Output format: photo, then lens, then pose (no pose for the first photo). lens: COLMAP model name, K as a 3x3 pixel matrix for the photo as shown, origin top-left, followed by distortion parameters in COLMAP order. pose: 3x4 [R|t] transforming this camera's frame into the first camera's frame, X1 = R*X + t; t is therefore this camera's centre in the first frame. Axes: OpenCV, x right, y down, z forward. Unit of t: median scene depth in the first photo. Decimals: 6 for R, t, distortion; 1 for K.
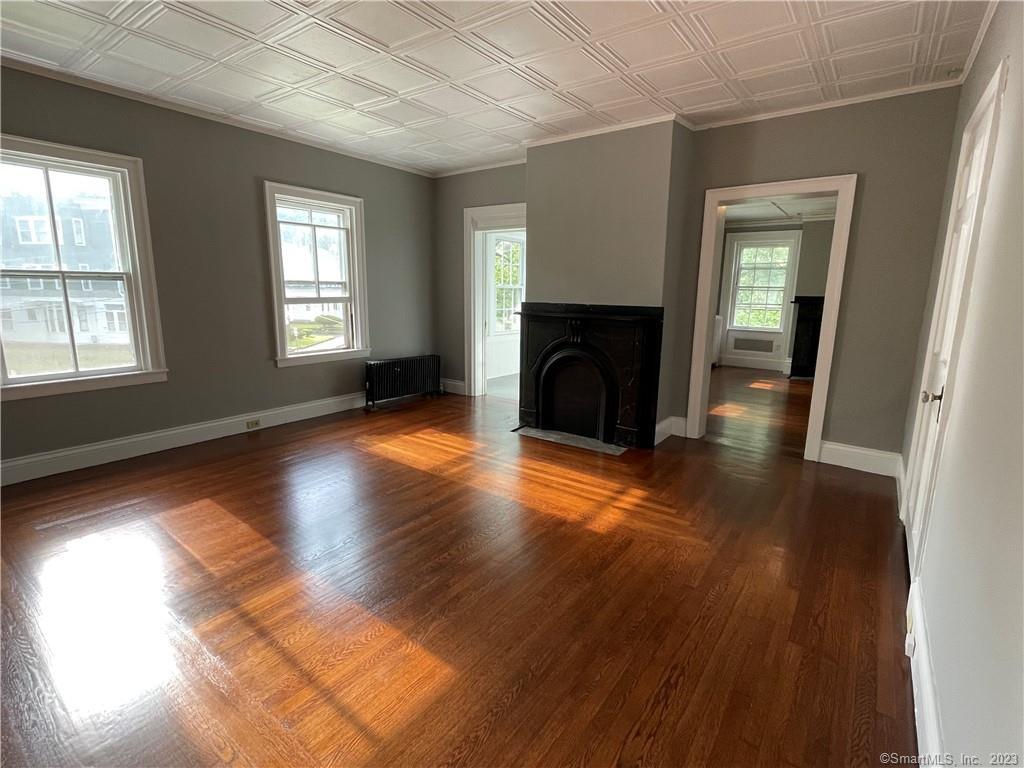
lens RADIAL K [[472.9, 0, 505.1], [0, 472.9, 377.0], [0, 0, 1]] dist [0.003445, 0.000018]
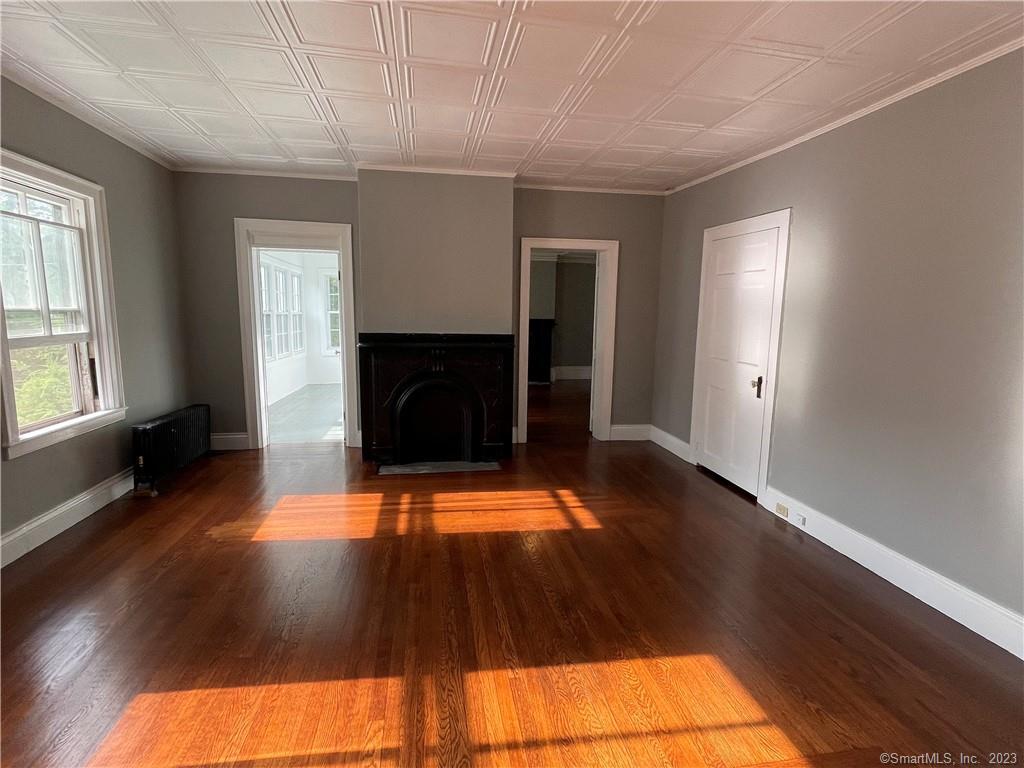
lens RADIAL K [[472.9, 0, 504.8], [0, 472.9, 381.9], [0, 0, 1]] dist [0.003445, 0.000018]
pose [[0.714830, -0.104865, 0.691390, -0.455809], [0.123662, 0.992067, 0.022615, -0.055995], [-0.688277, 0.069332, 0.722127, 0.167397]]
